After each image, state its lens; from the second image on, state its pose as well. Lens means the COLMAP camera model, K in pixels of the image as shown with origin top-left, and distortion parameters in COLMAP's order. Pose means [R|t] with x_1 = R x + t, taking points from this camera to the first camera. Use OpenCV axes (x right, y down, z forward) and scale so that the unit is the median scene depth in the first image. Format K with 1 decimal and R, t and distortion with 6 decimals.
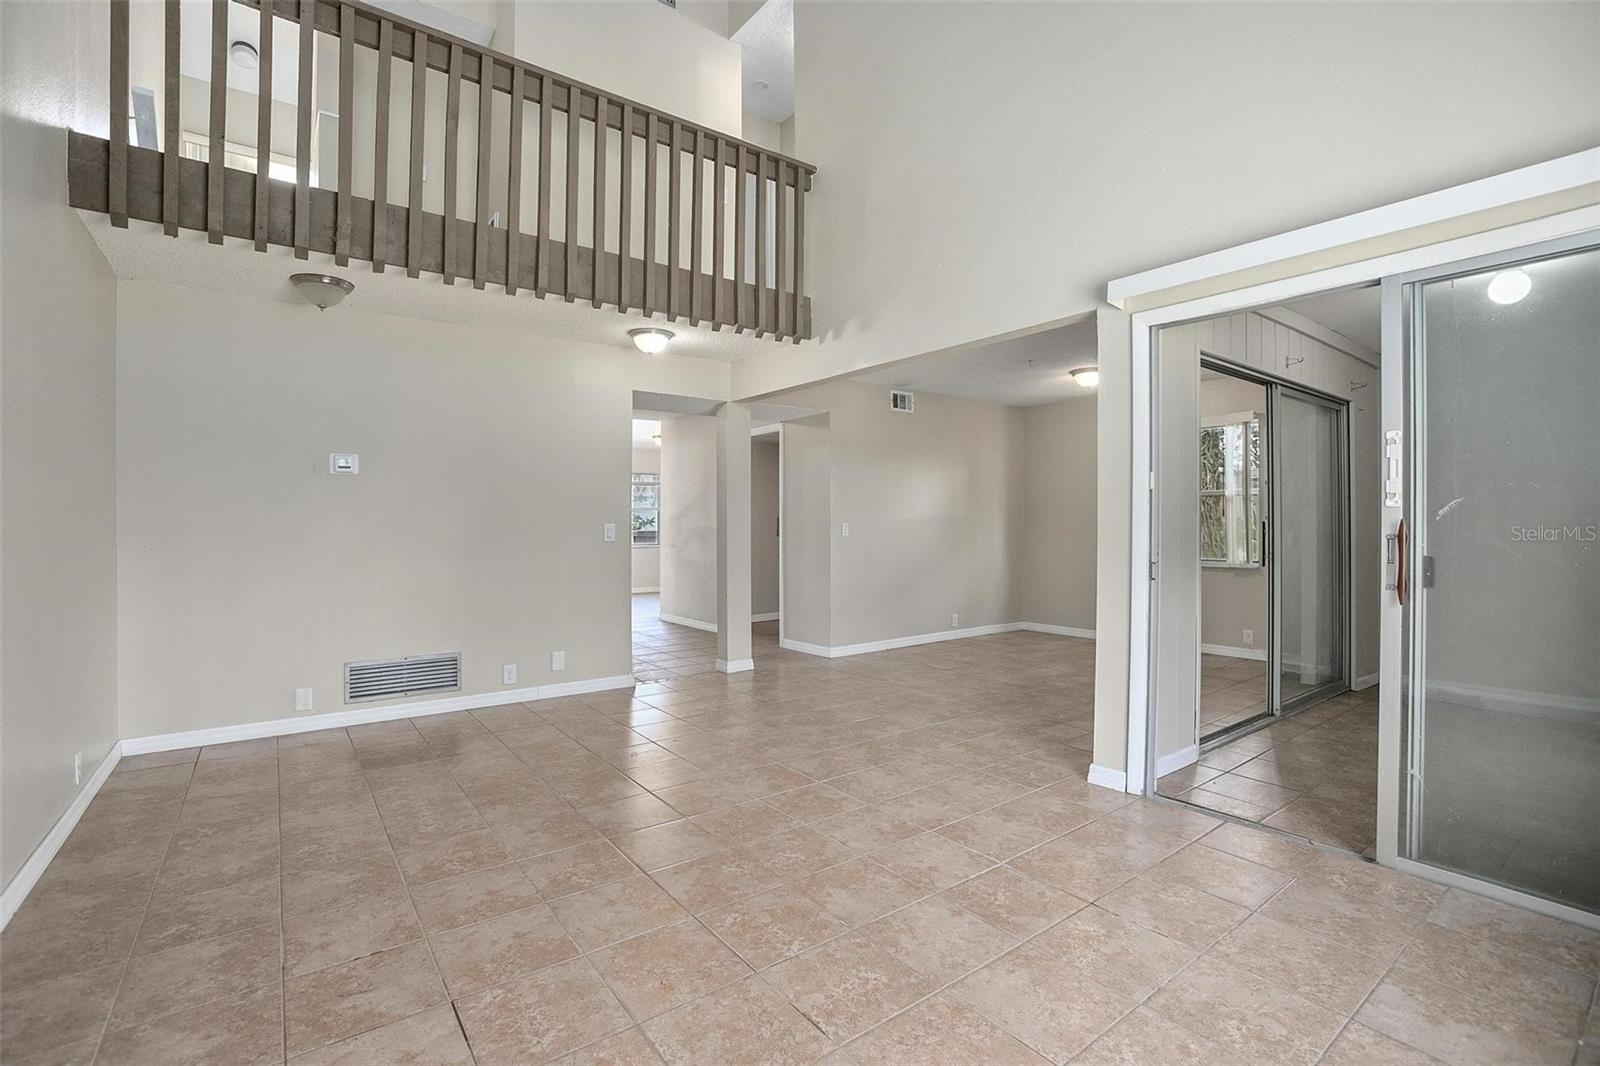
lens RADIAL K [[728.9, 0, 790.9], [0, 728.9, 526.3], [0, 0, 1]] dist [-0.070380, 0.023986]
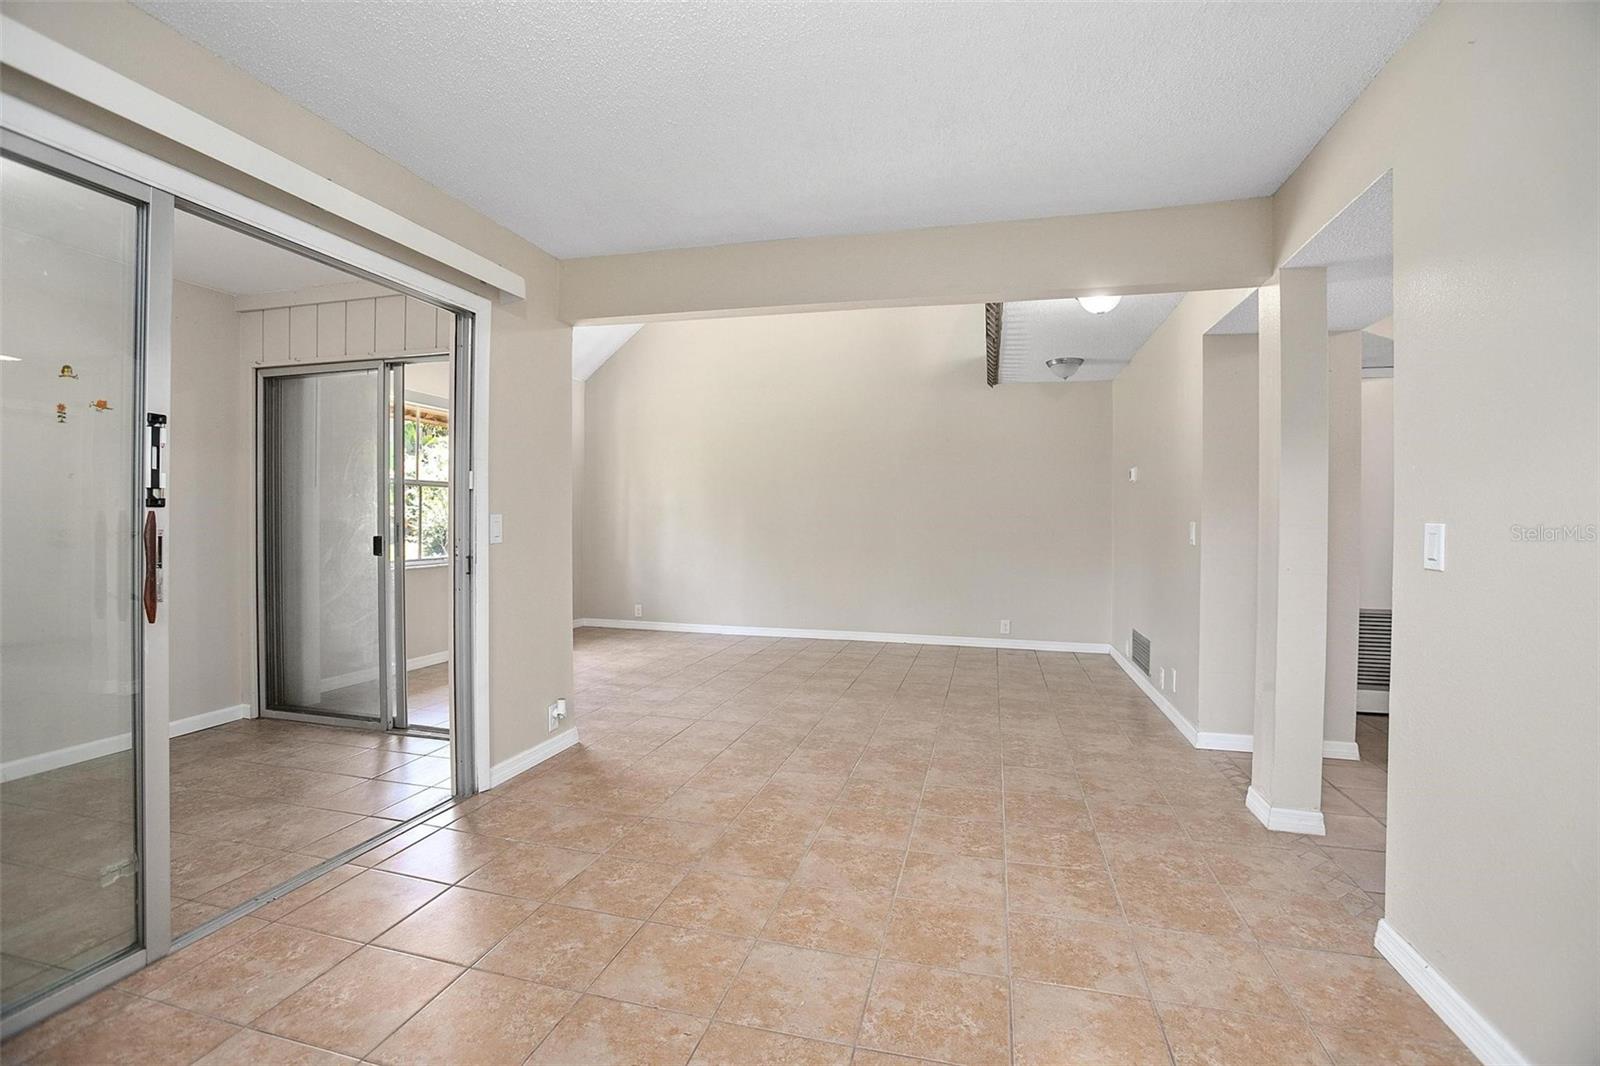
lens RADIAL K [[728.9, 0, 799.1], [0, 728.9, 523.9], [0, 0, 1]] dist [-0.070380, 0.023986]
pose [[-0.780276, -0.001039, -0.625434, 0.573226], [-0.010288, 0.999885, 0.011173, -0.006121], [0.625351, 0.015152, -0.780197, 1.406540]]
